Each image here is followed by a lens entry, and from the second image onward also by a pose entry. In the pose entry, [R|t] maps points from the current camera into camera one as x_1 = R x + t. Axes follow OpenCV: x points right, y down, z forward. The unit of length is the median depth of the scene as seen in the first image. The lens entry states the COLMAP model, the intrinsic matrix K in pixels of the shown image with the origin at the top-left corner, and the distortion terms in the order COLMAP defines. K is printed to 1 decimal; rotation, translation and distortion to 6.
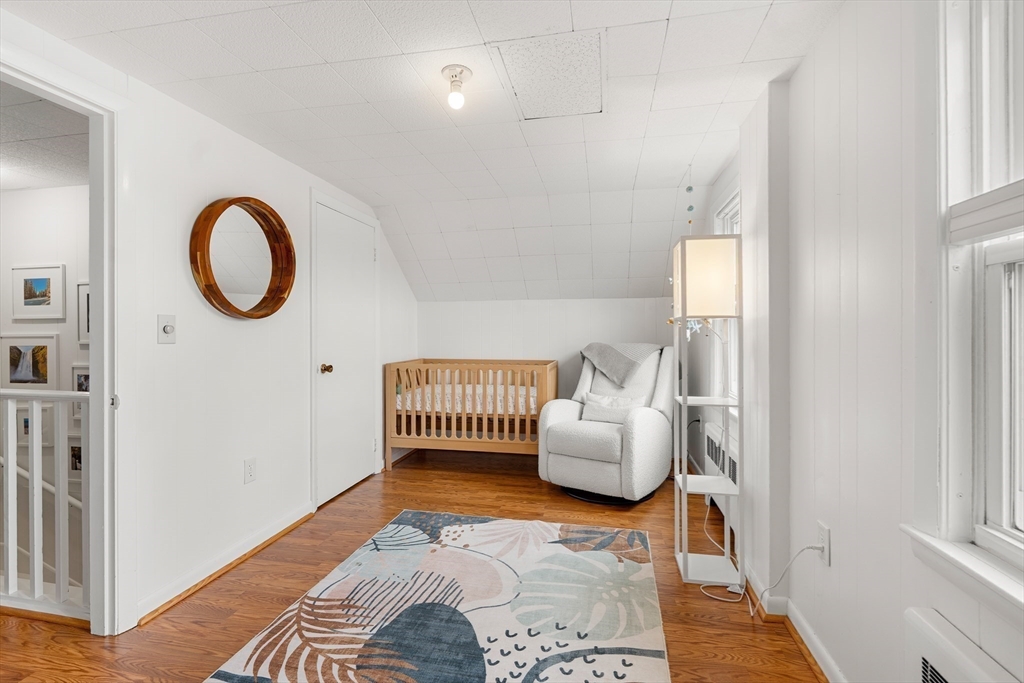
lens RADIAL K [[456.0, 0, 514.2], [0, 456.0, 333.5], [0, 0, 1]] dist [-0.004457, -0.000910]
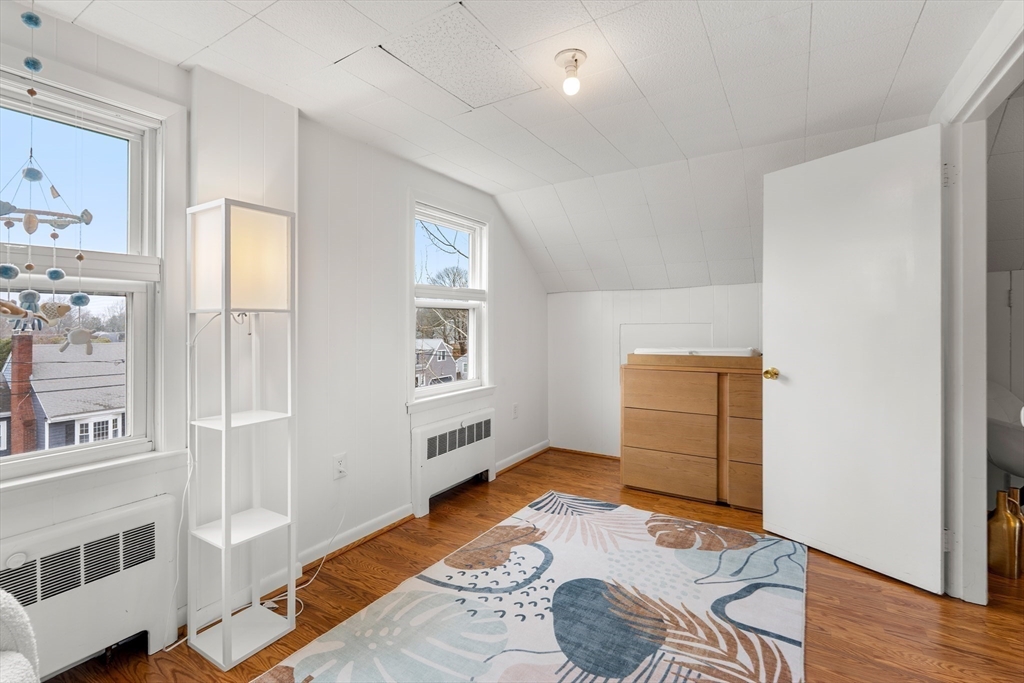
lens RADIAL K [[456.0, 0, 512.7], [0, 456.0, 331.6], [0, 0, 1]] dist [-0.004457, -0.000910]
pose [[-0.937324, 0.006619, 0.348397, -0.370456], [0.012524, 0.999814, 0.014699, -0.007379], [-0.348234, 0.018141, -0.937232, 2.043244]]
